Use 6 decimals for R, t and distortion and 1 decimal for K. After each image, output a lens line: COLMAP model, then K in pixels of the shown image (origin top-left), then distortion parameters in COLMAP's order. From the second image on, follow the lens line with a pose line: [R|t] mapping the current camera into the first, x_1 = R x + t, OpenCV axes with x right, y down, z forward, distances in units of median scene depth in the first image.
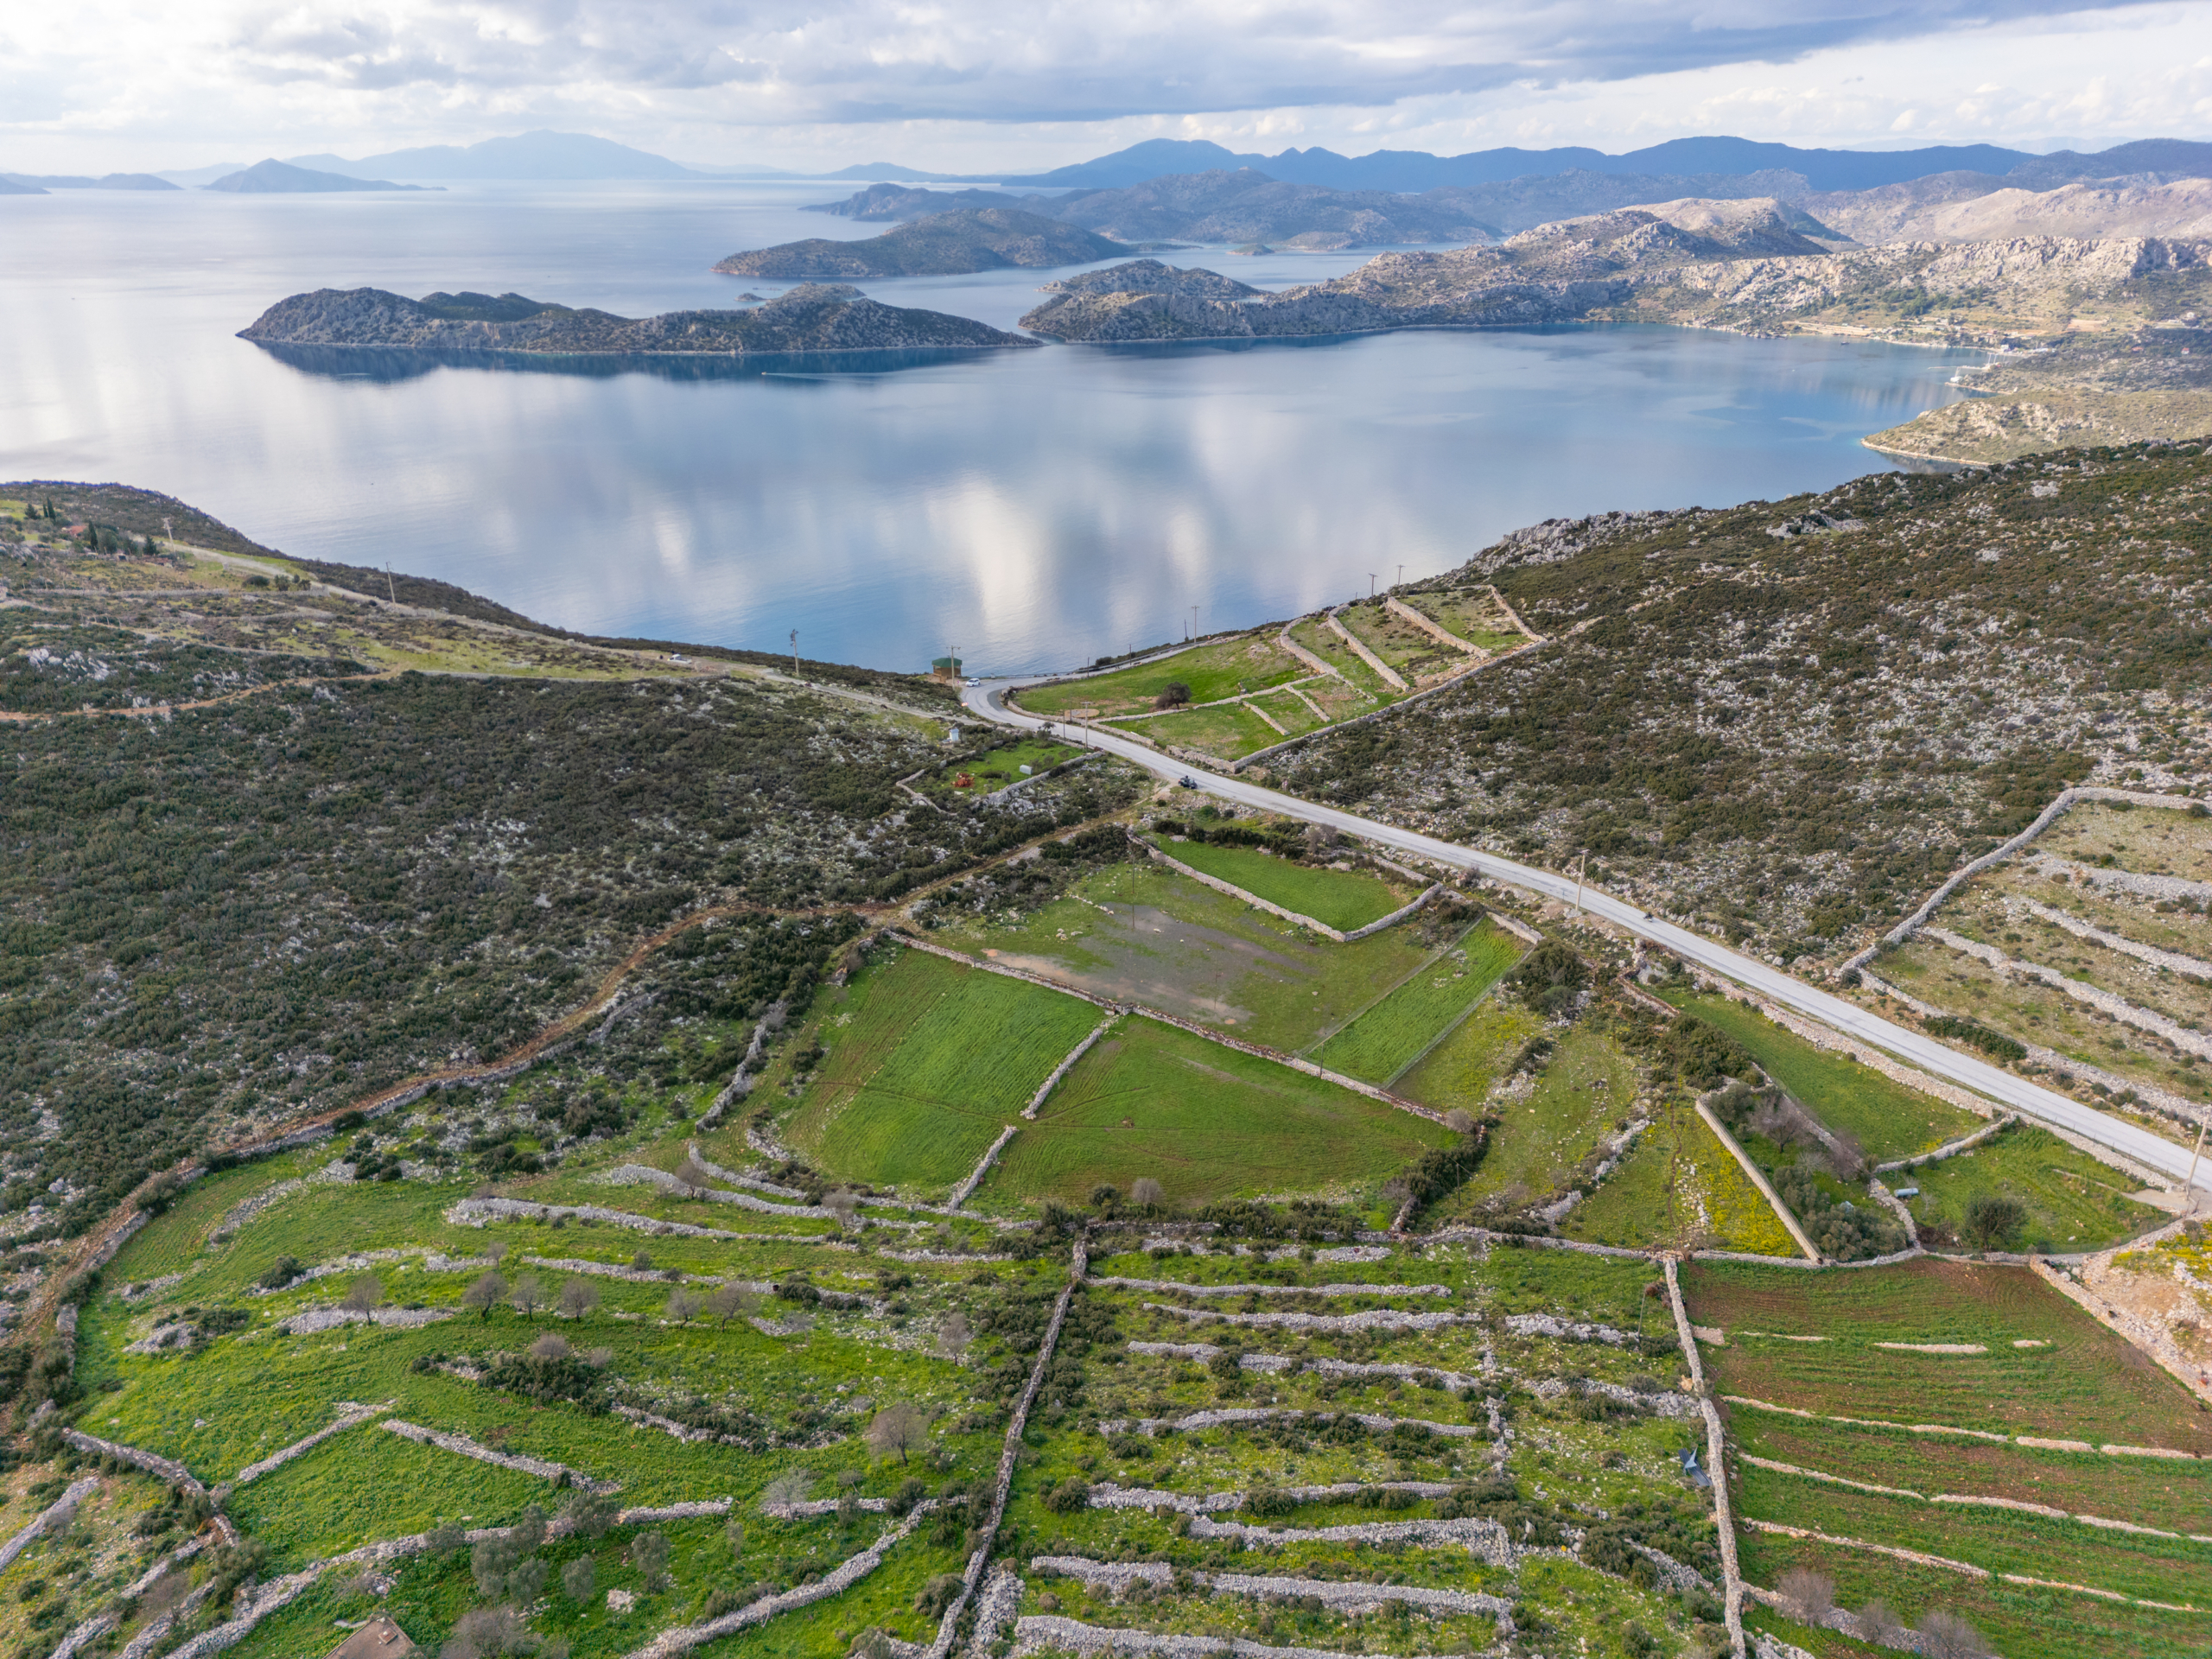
lens RADIAL K [[1533.9, 0, 1104.4], [0, 1533.9, 837.2], [0, 0, 1]] dist [0.095780, -0.102594]
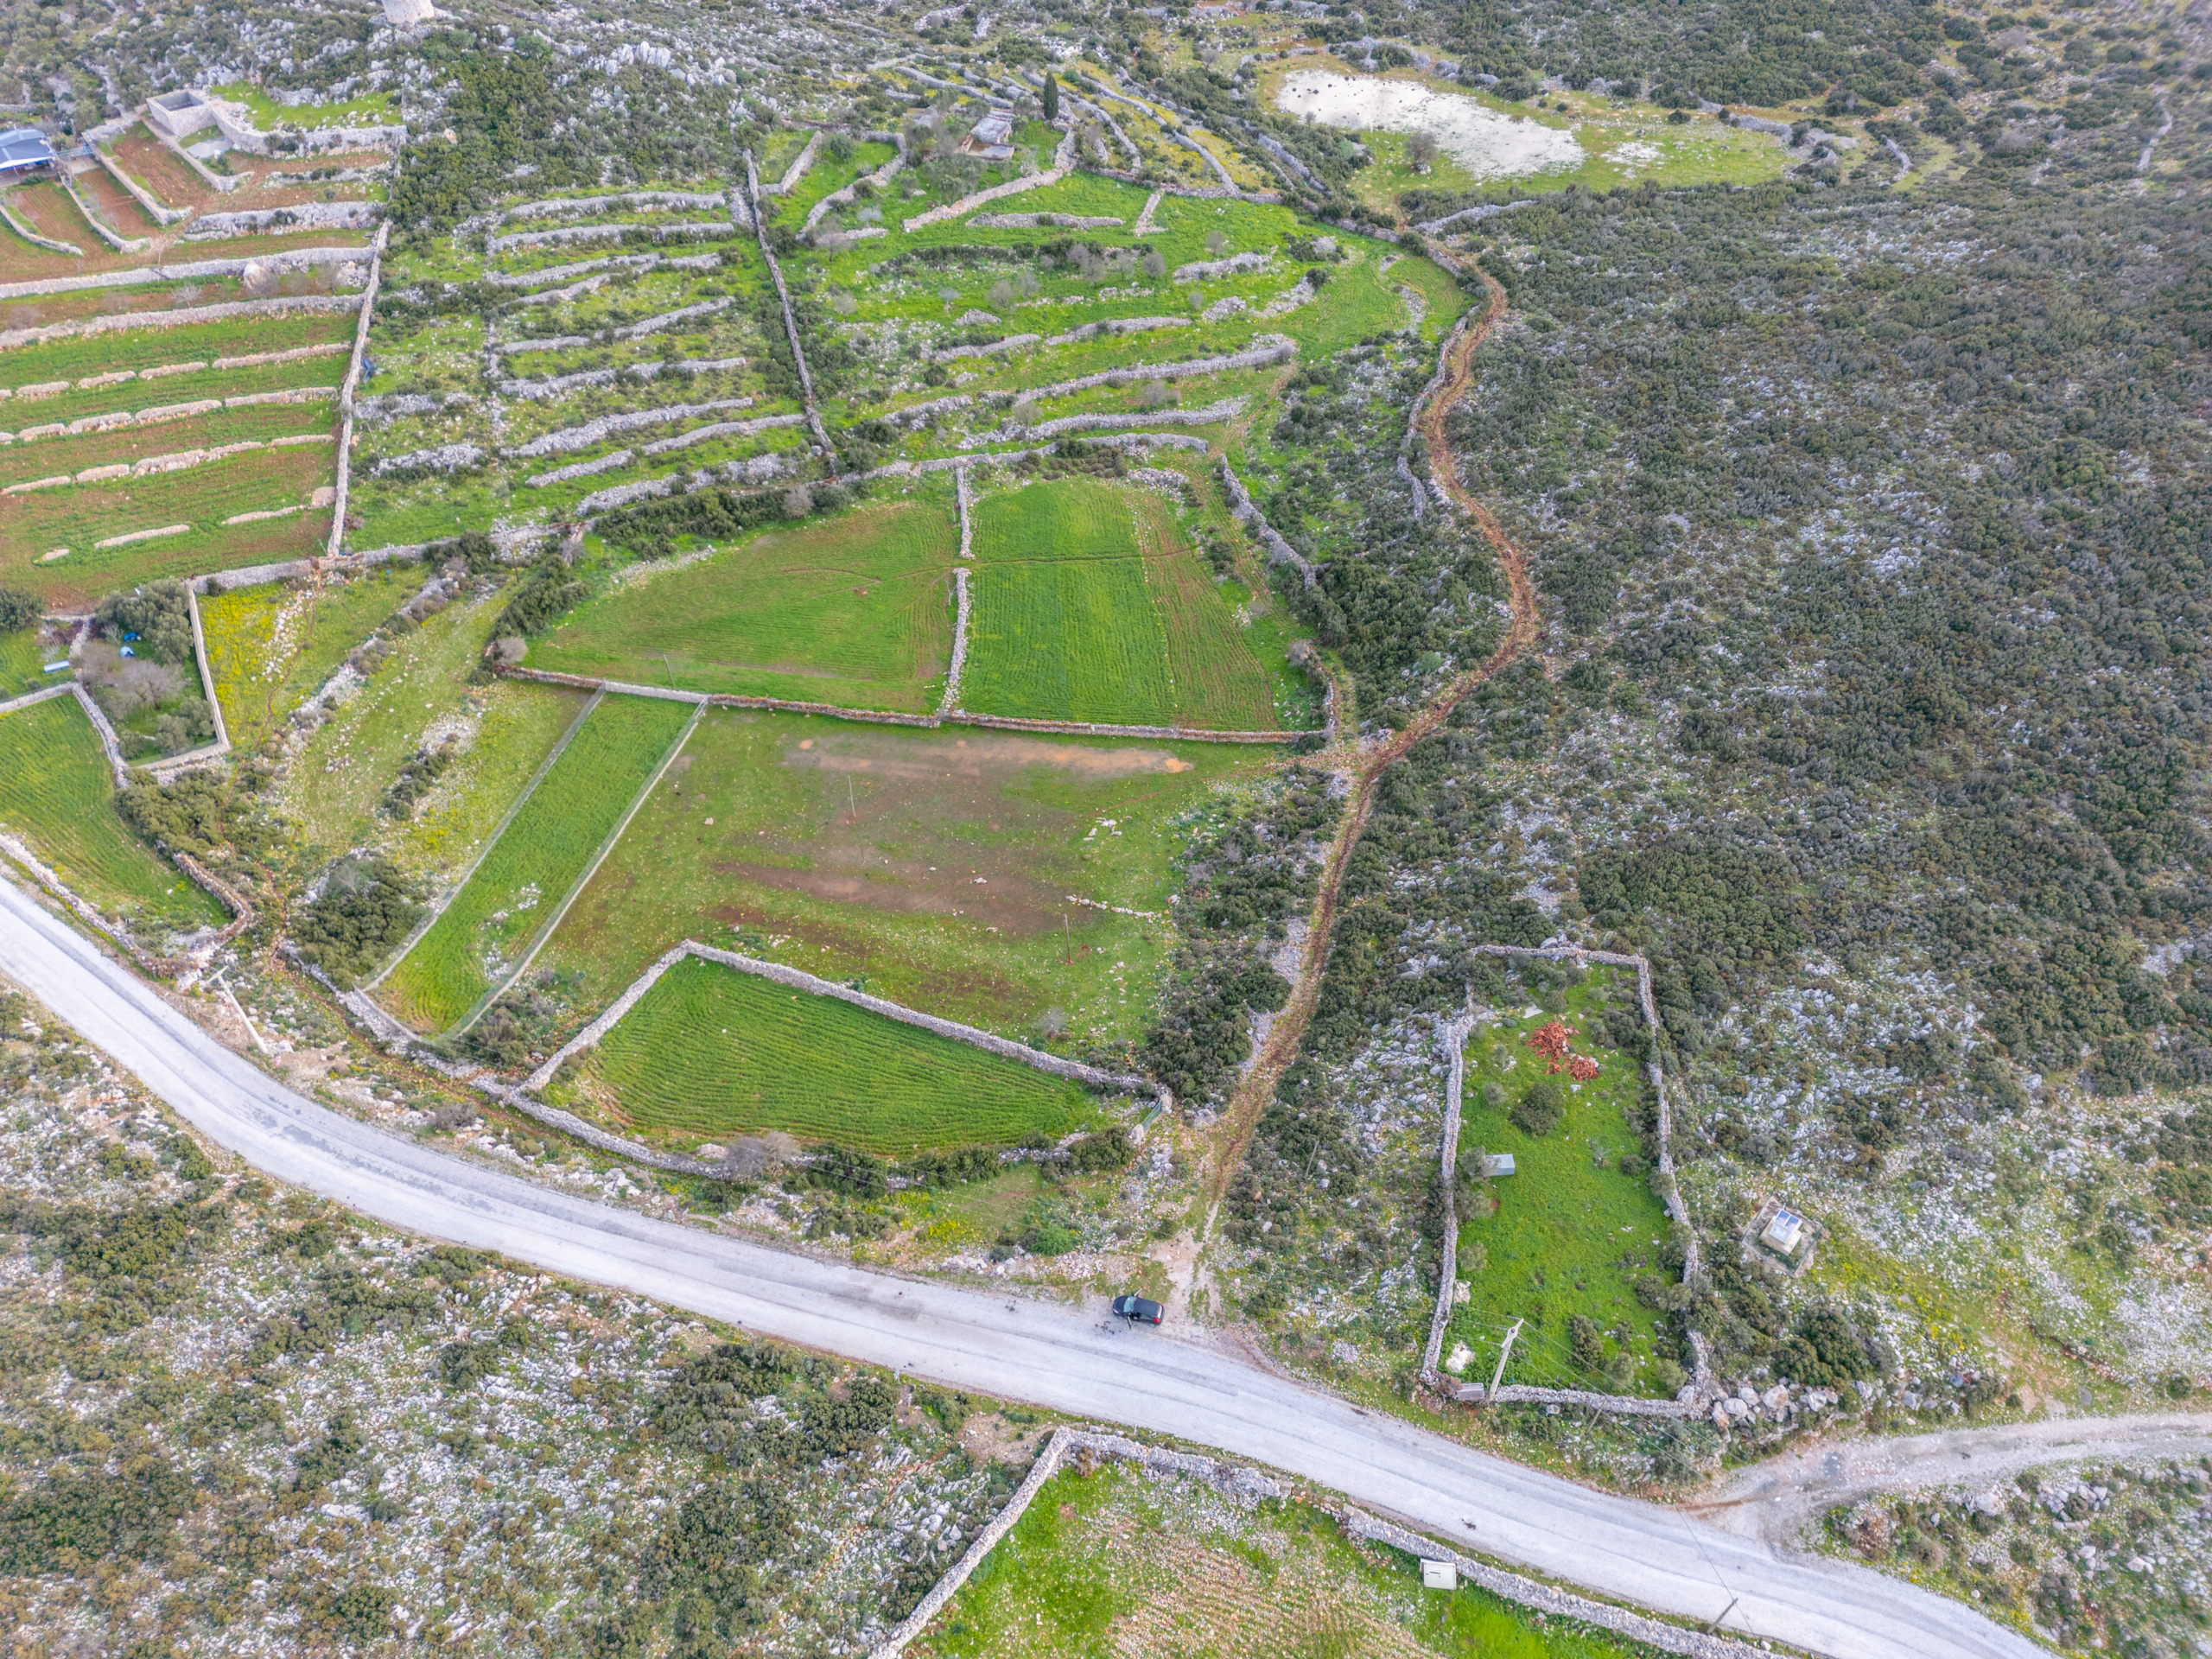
lens RADIAL K [[1541.7, 0, 1104.2], [0, 1541.7, 835.9], [0, 0, 1]] dist [0.078140, -0.077095]
pose [[-0.905026, 0.307556, -0.293831, 0.149923], [-0.154221, 0.406525, 0.900530, -0.467566], [0.396413, 0.860318, -0.320484, 1.067309]]
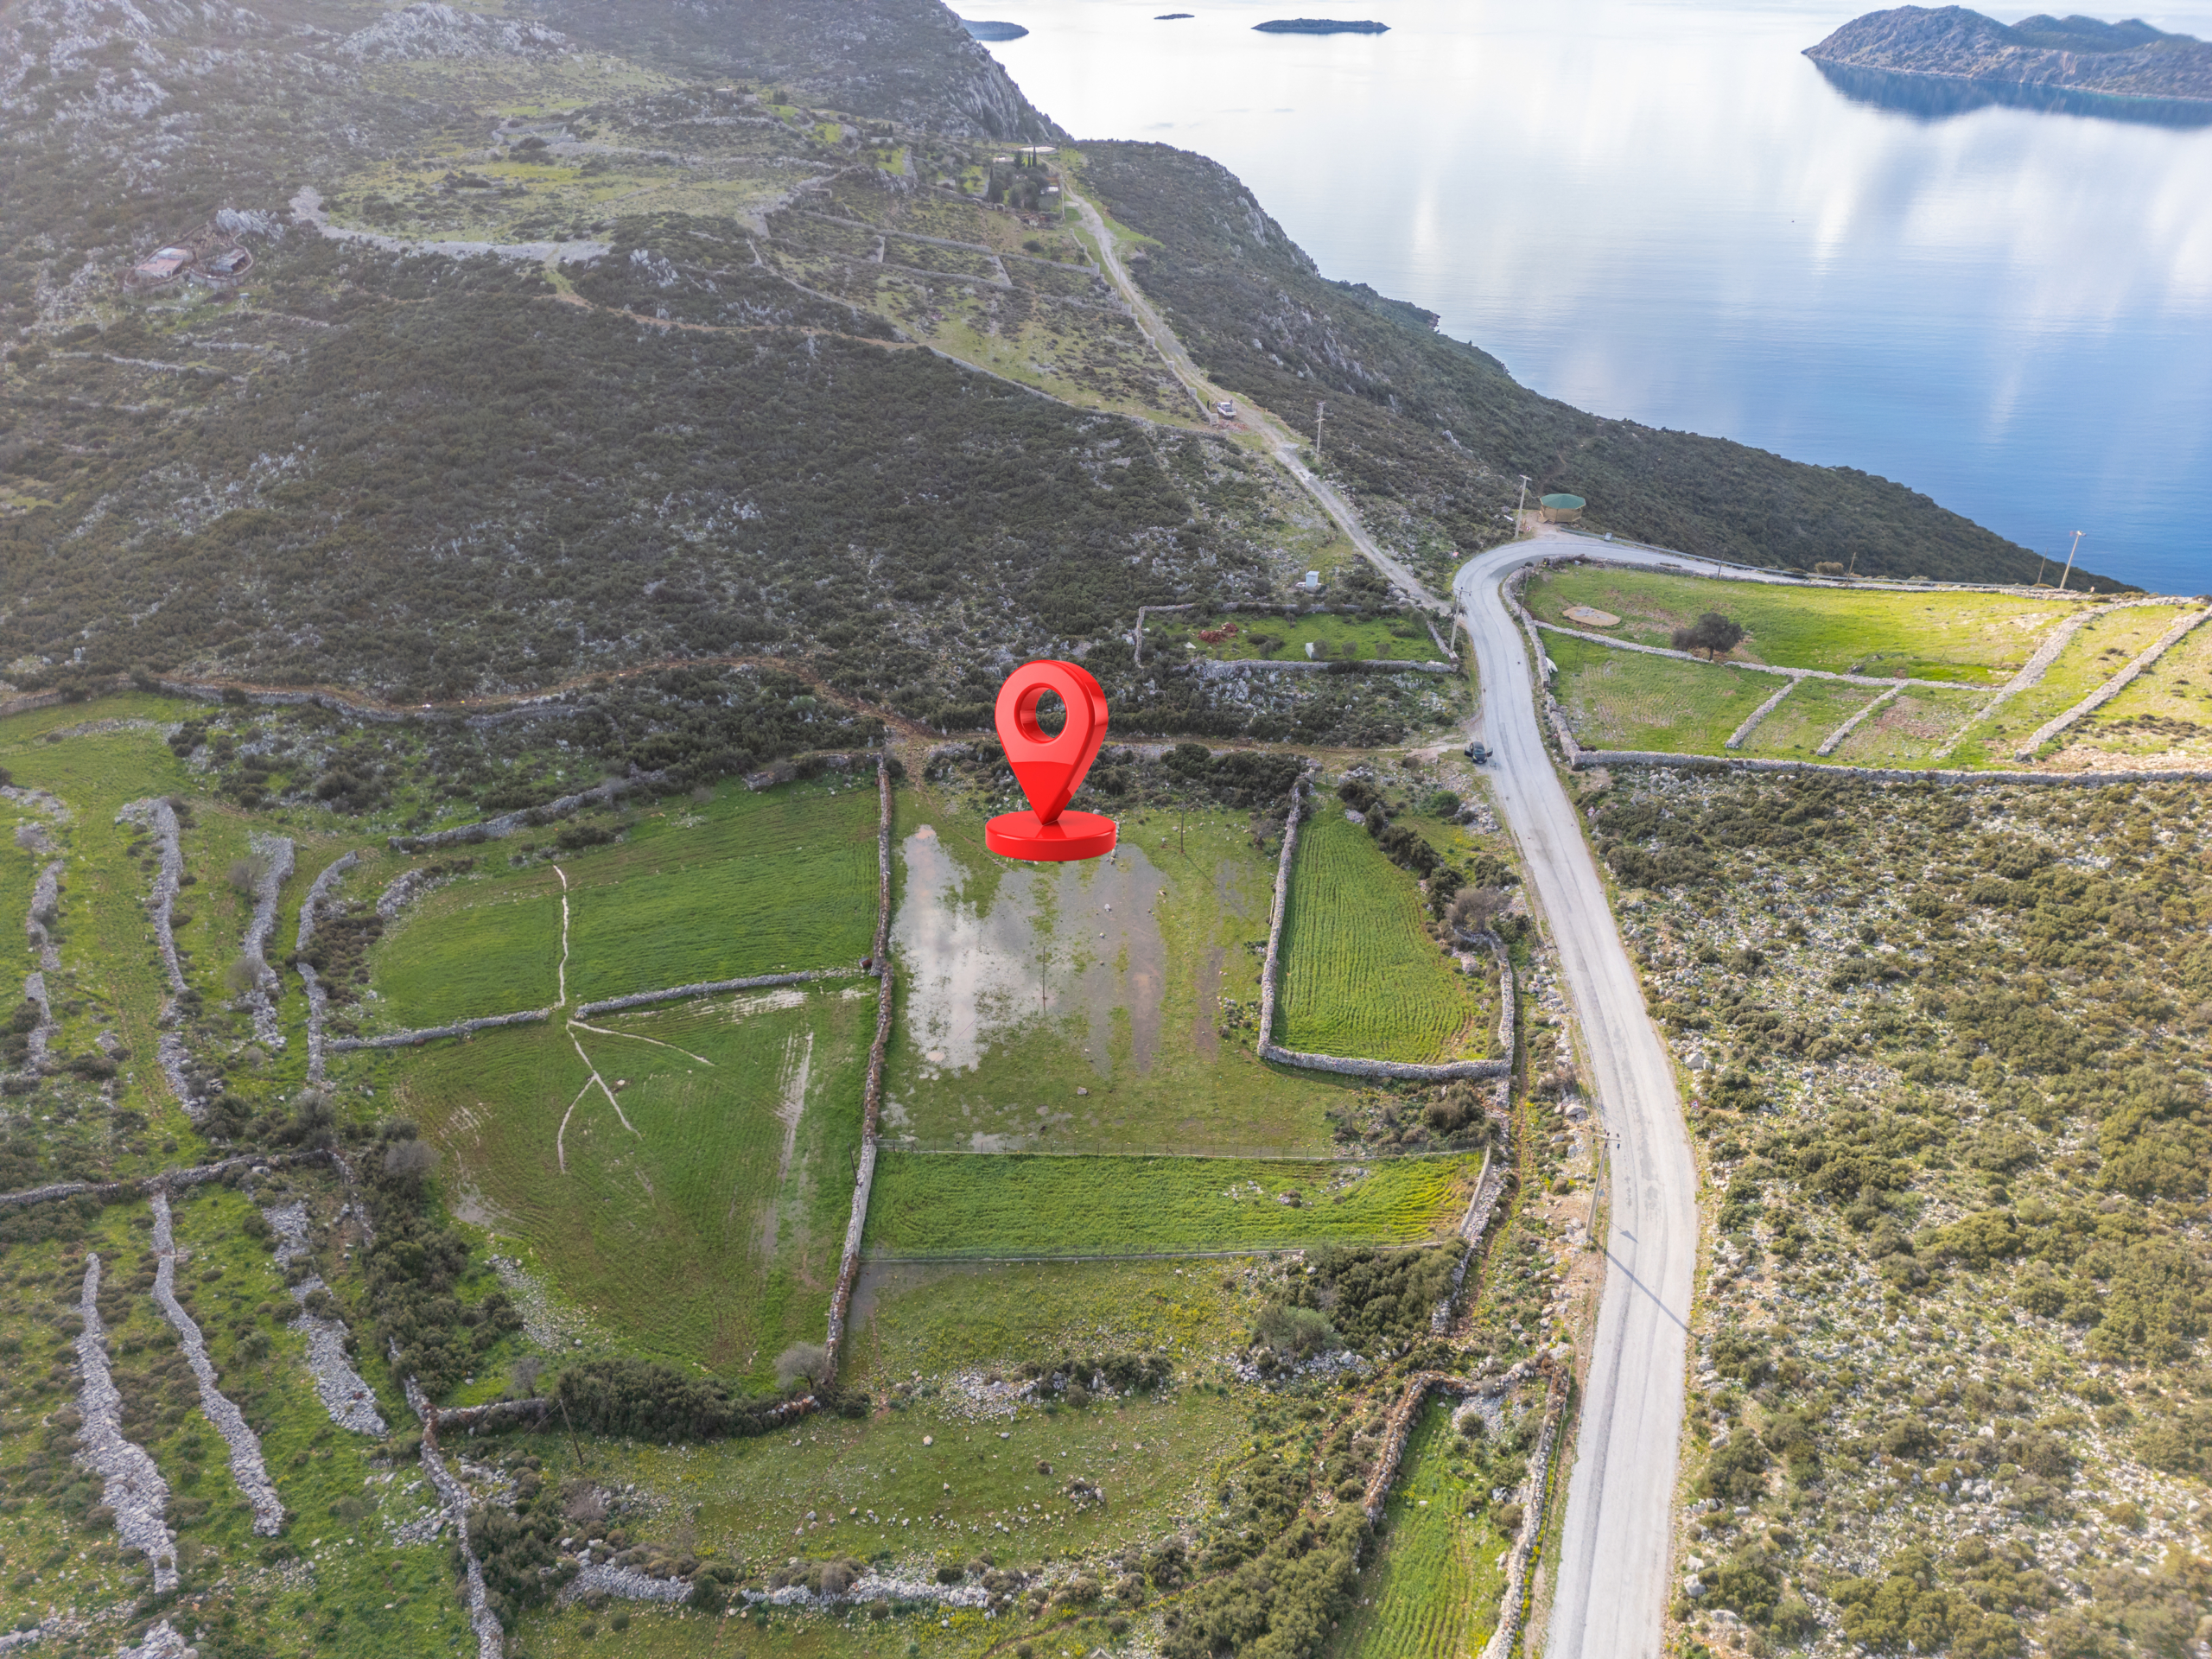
lens RADIAL K [[1543.8, 0, 1102.3], [0, 1543.8, 831.4], [0, 0, 1]] dist [0.090281, -0.093509]
pose [[0.614645, 0.408468, -0.674808, 0.429627], [-0.308765, 0.911807, 0.270689, -0.138703], [0.725862, 0.041980, 0.686558, 0.460432]]
